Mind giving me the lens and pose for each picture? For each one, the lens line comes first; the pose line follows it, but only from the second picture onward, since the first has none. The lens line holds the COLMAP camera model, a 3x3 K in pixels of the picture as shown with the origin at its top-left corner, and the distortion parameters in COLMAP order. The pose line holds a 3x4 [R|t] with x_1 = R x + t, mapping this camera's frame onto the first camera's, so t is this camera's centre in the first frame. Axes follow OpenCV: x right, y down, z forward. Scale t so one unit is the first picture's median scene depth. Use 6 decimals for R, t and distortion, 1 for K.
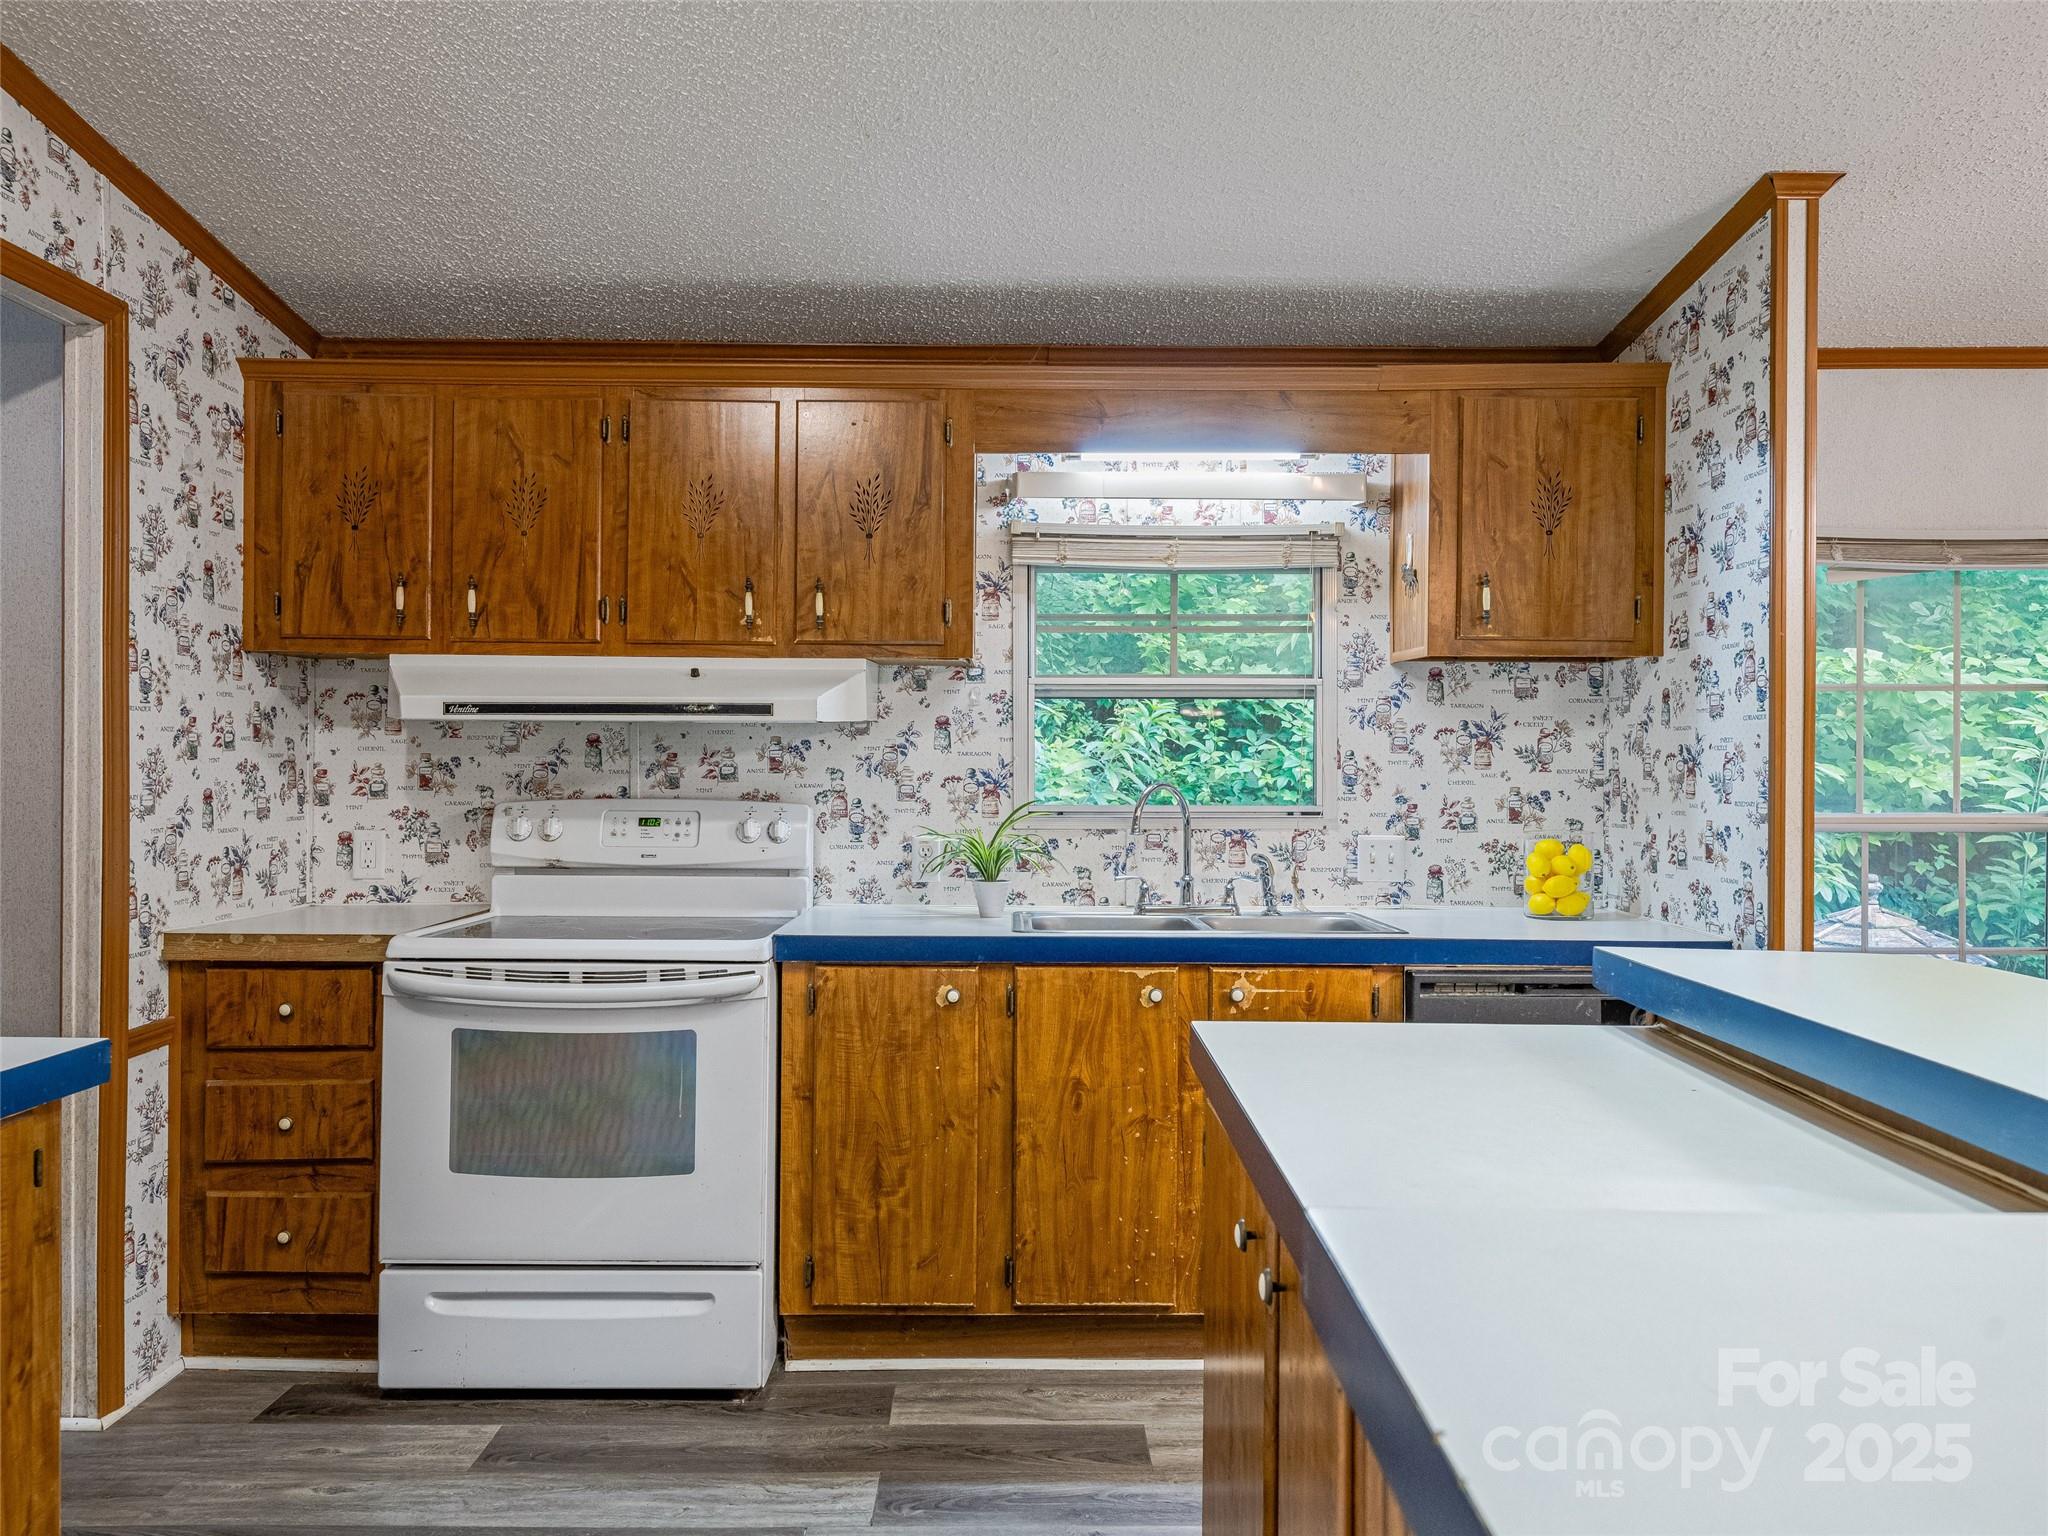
lens RADIAL K [[1385.6, 0, 1025.2], [0, 1385.6, 764.9], [0, 0, 1]] dist [-0.000635, -0.000671]
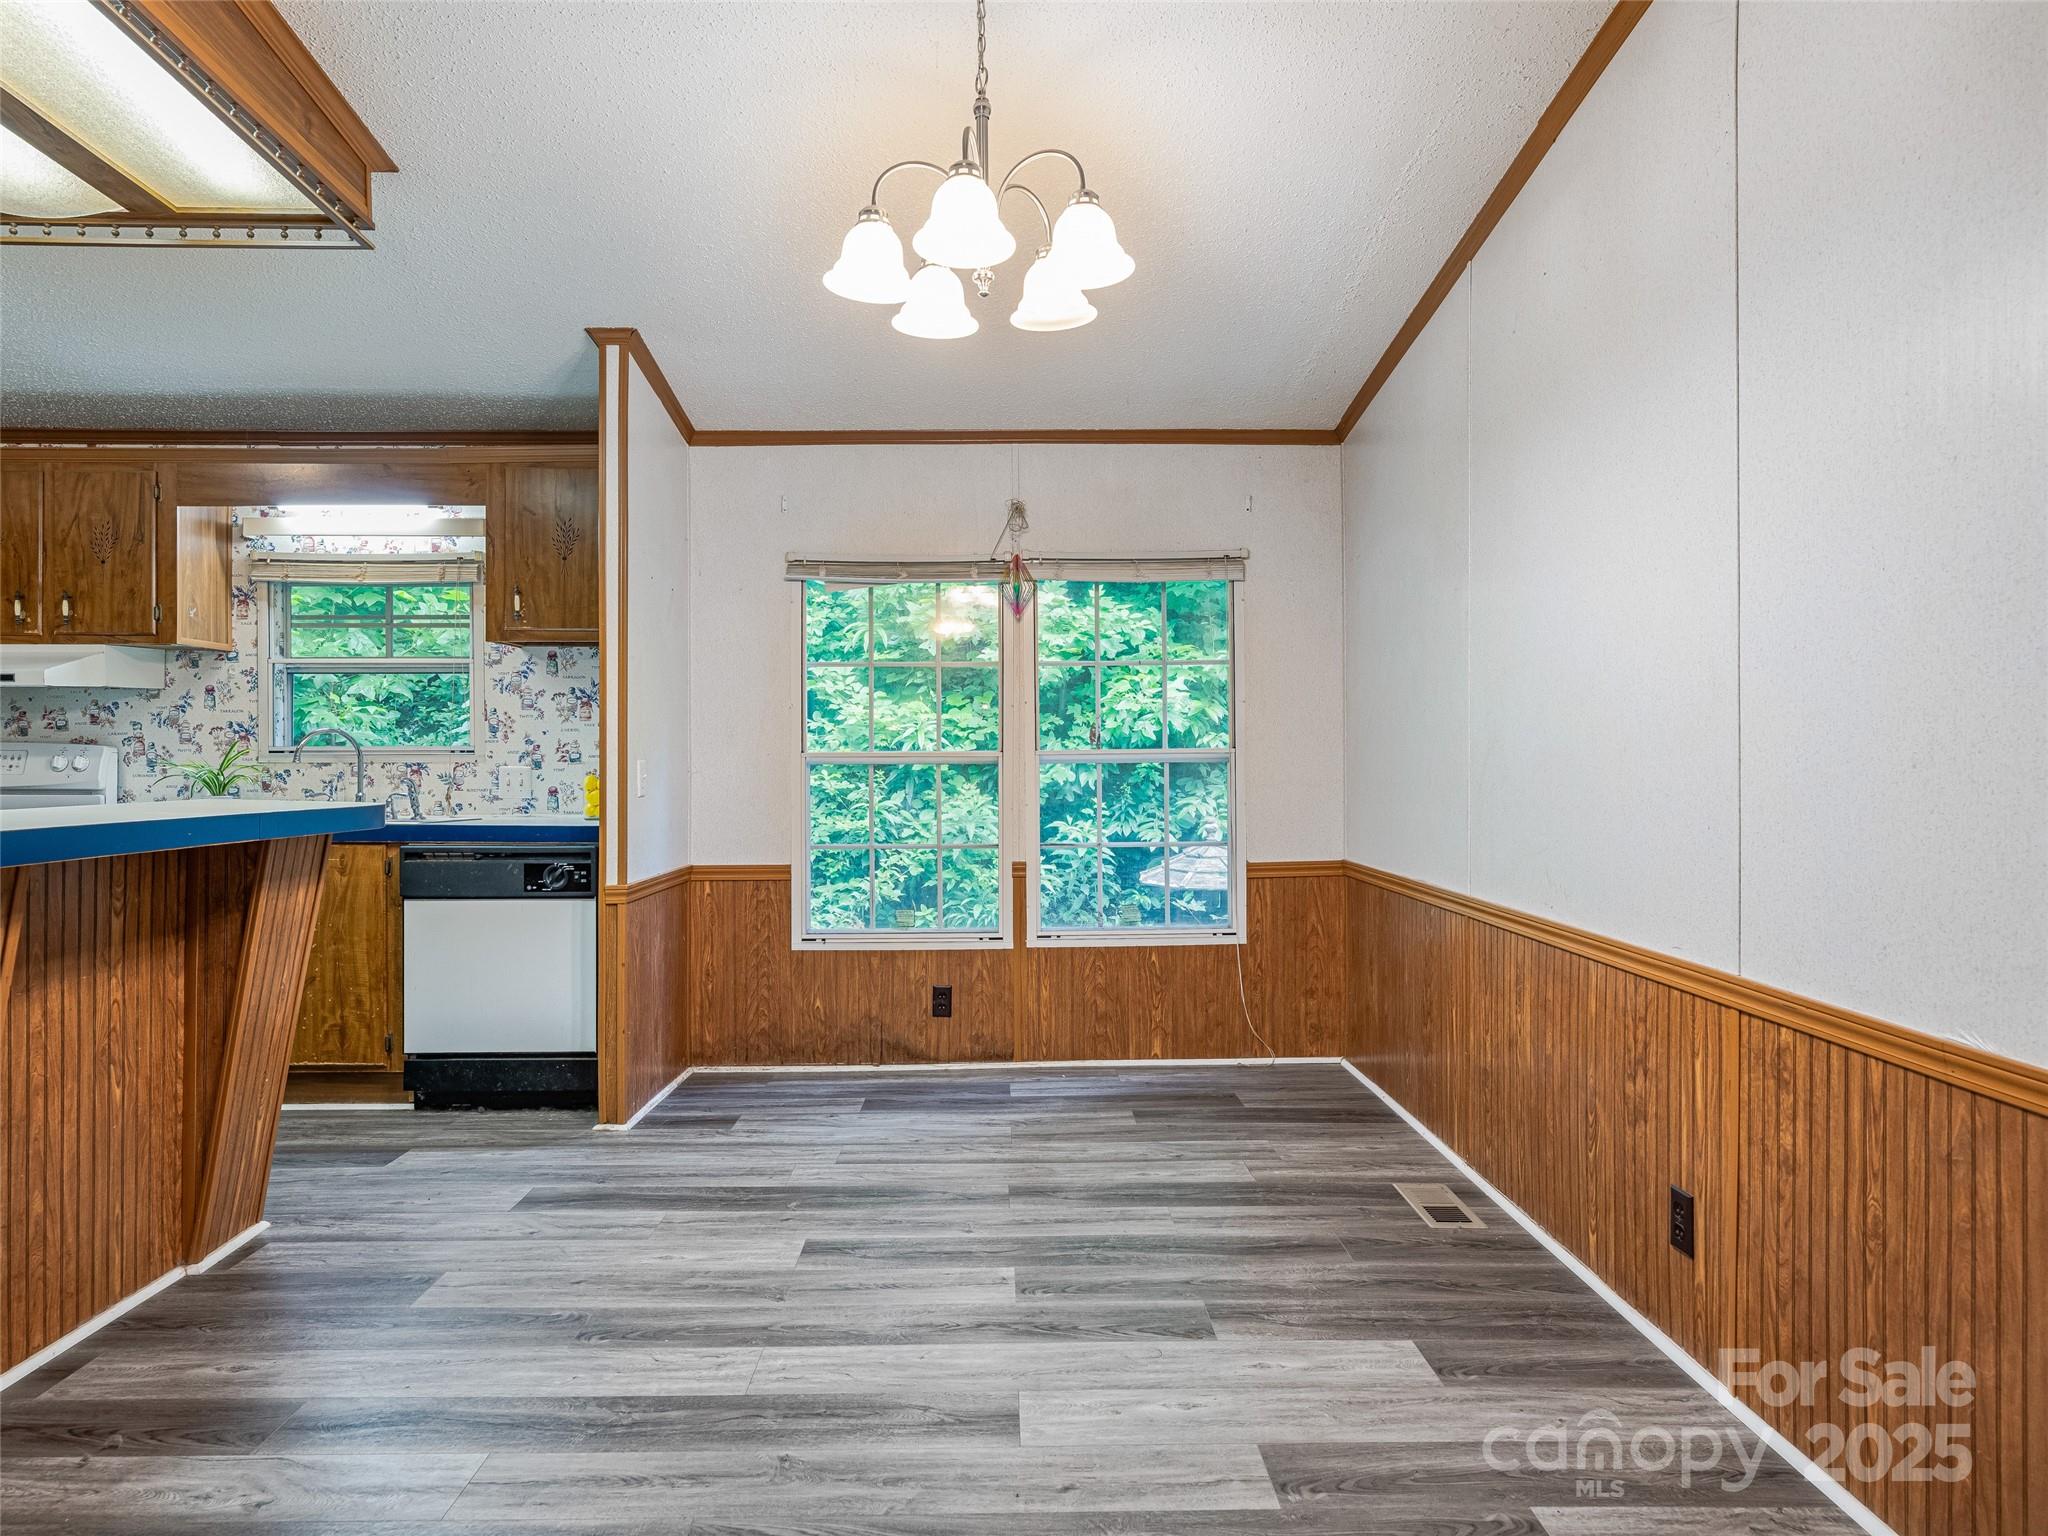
lens RADIAL K [[1253.8, 0, 1018.3], [0, 1253.8, 767.3], [0, 0, 1]] dist [-0.003259, 0.000760]
pose [[0.999939, -0.003835, 0.010329, 0.855625], [0.003782, 0.999980, 0.005149, 0.052170], [-0.010349, -0.005110, 0.999933, -0.356650]]
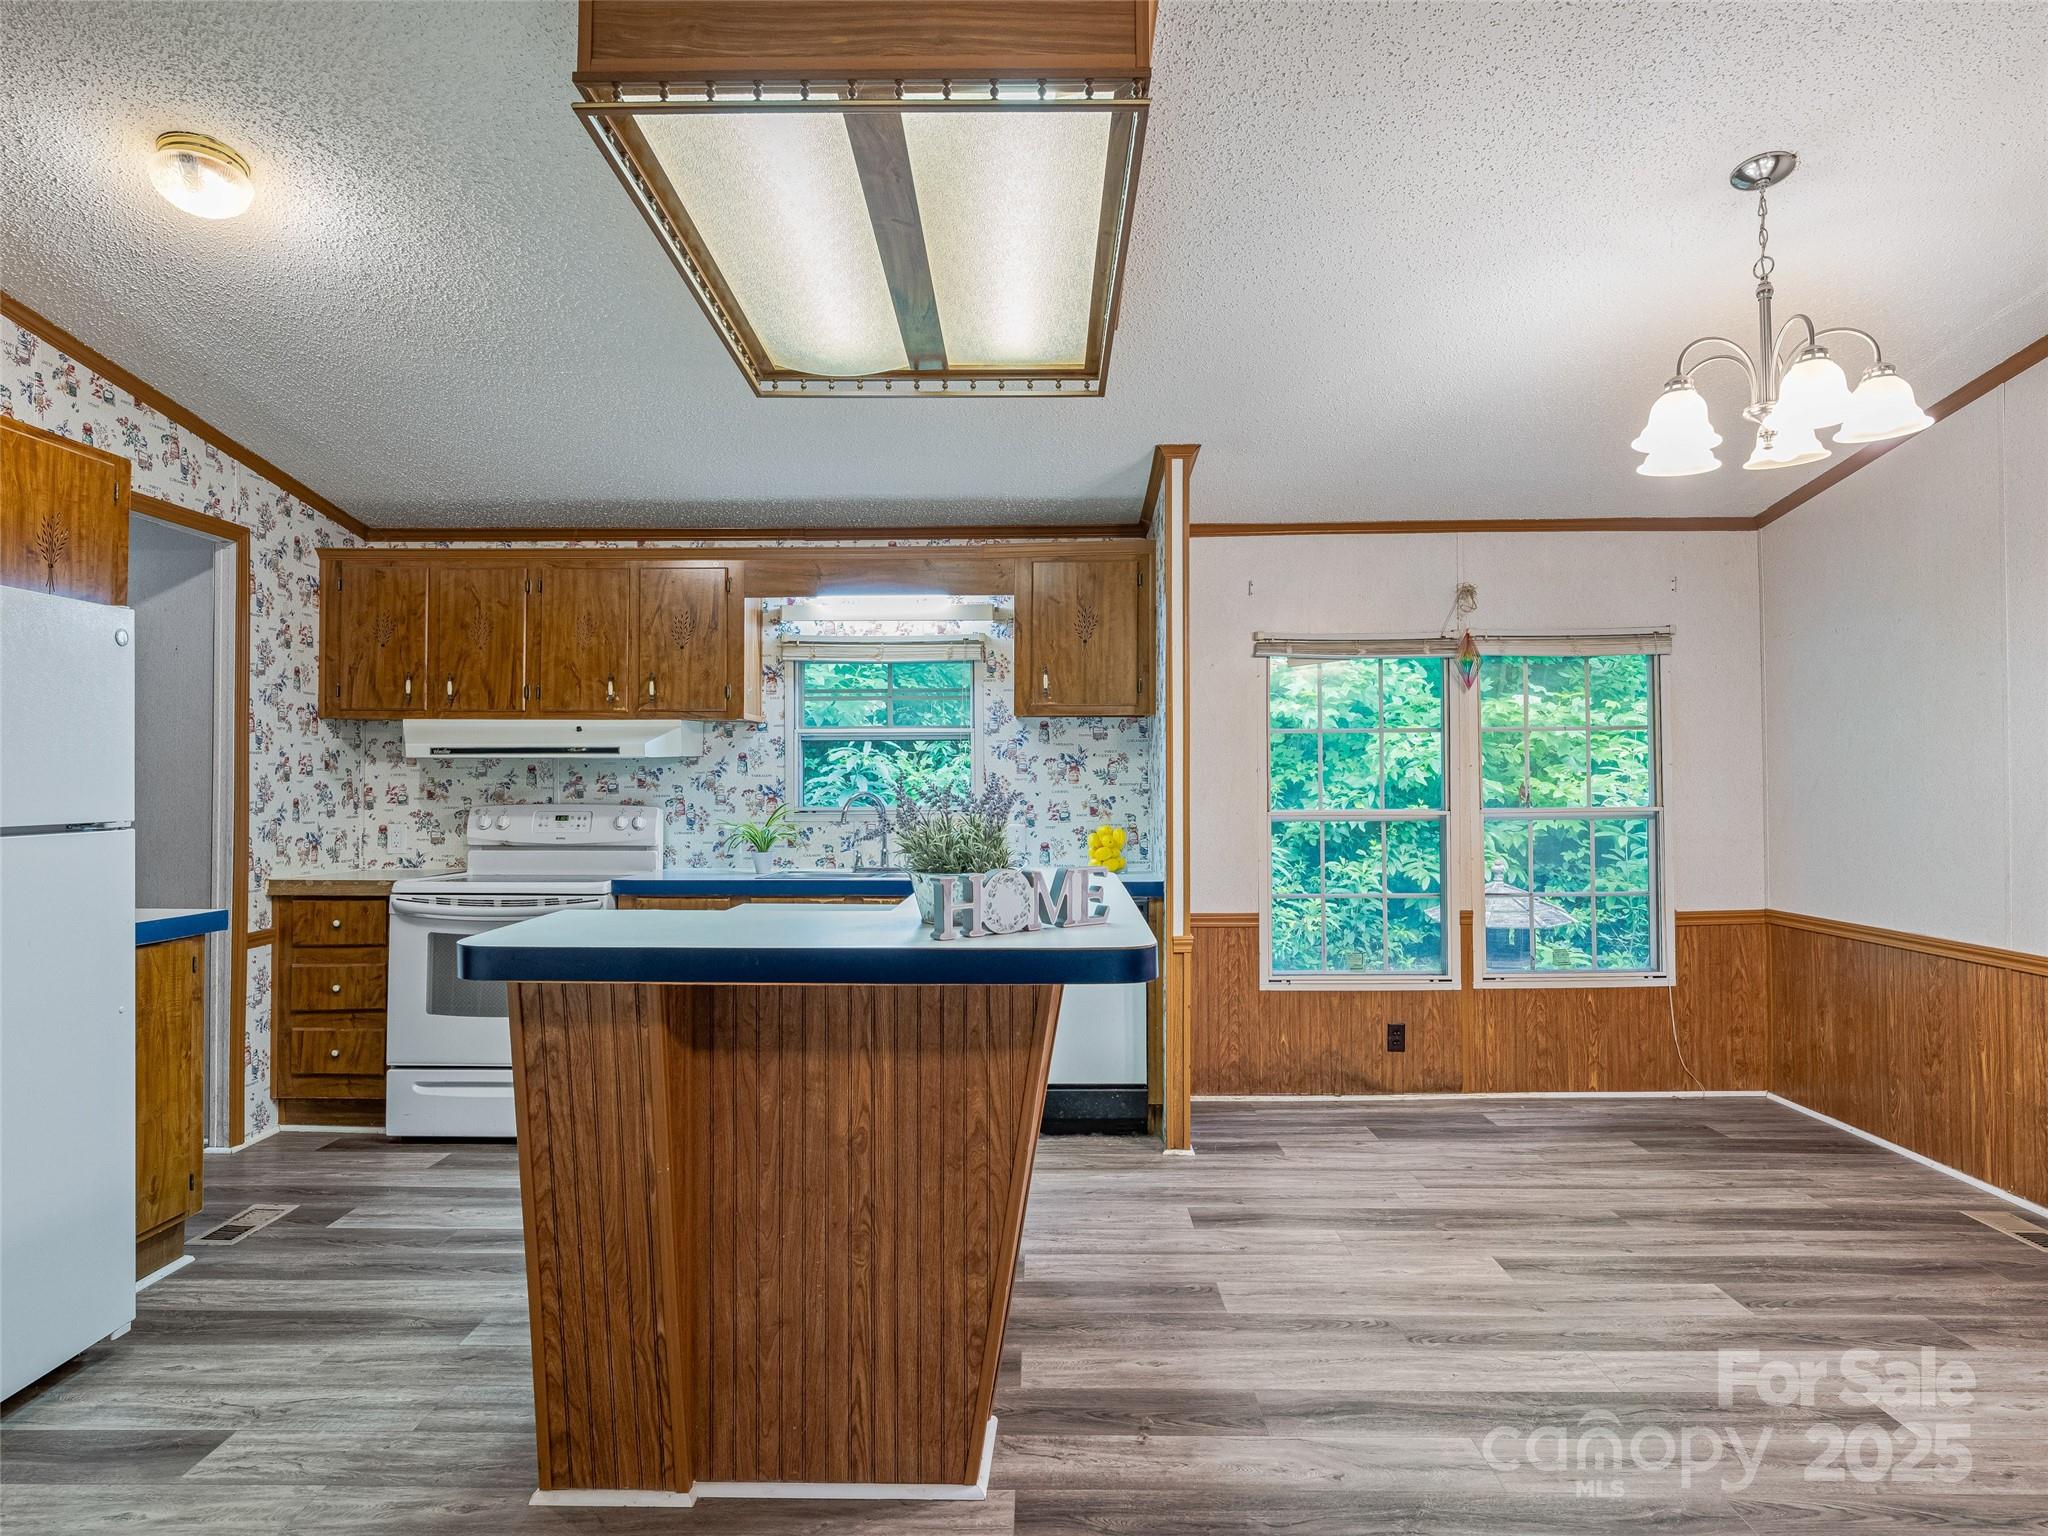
lens RADIAL K [[1207.7, 0, 1023.1], [0, 1207.7, 766.0], [0, 0, 1]] dist [-0.001910, -0.000090]
pose [[0.999635, -0.006311, -0.026286, 0.342151], [0.005841, 0.999823, -0.017904, 0.008672], [0.026394, 0.017744, 0.999494, -0.462614]]
